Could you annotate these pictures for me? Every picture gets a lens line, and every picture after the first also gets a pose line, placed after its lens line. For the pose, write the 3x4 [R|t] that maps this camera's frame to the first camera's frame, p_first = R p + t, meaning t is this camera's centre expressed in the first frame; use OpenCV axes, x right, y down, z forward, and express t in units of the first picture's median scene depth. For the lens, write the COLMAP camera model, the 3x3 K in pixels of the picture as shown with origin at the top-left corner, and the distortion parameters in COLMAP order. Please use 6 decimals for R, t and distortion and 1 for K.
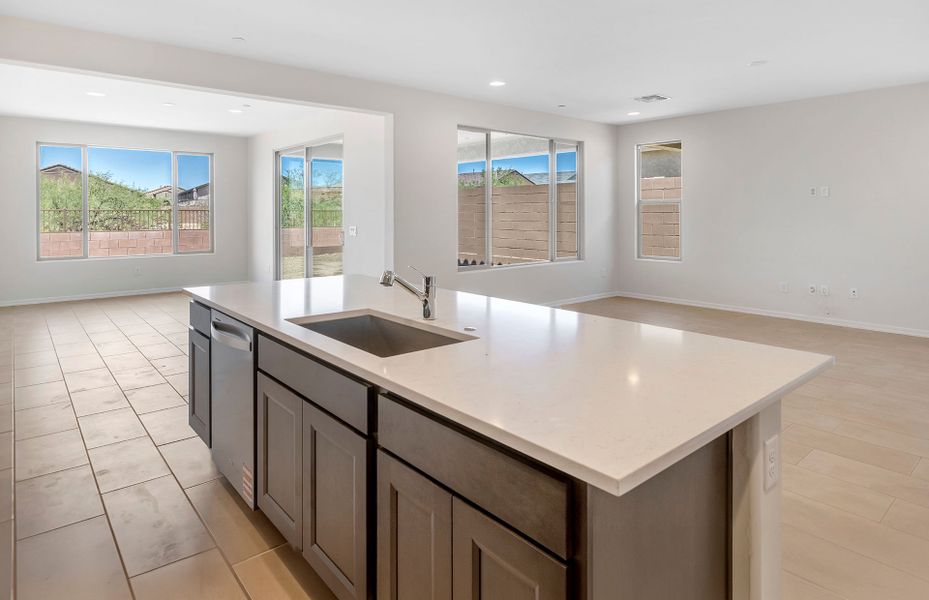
lens RADIAL K [[525.3, 0, 464.7], [0, 525.3, 218.2], [0, 0, 1]] dist [-0.004646, -0.000794]
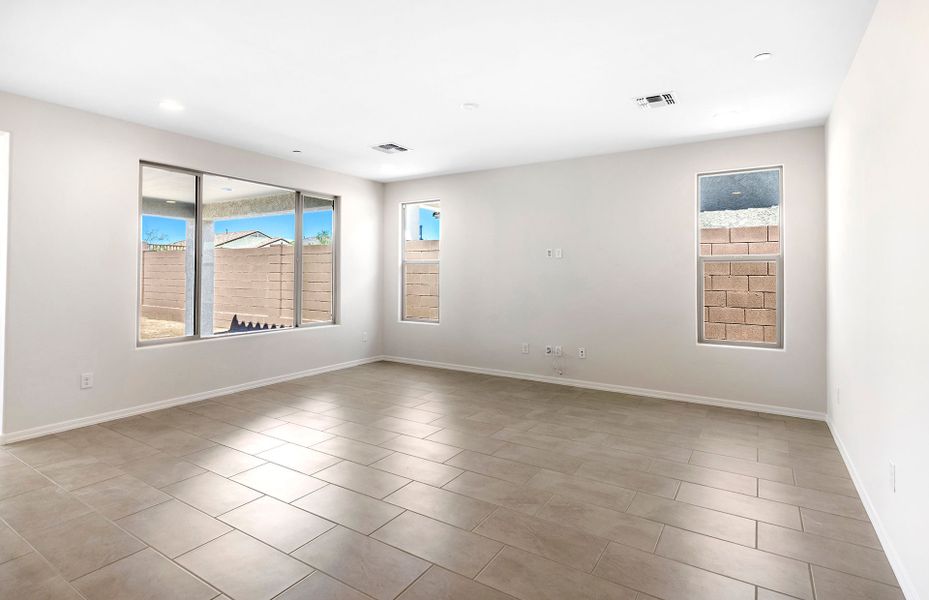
lens RADIAL K [[467.6, 0, 462.2], [0, 467.6, 274.7], [0, 0, 1]] dist [-0.000200, -0.000314]
pose [[0.957828, 0.005540, 0.287287, 0.196696], [-0.002392, 0.999933, -0.011307, 0.001325], [-0.287331, 0.010143, 0.957778, 0.149286]]
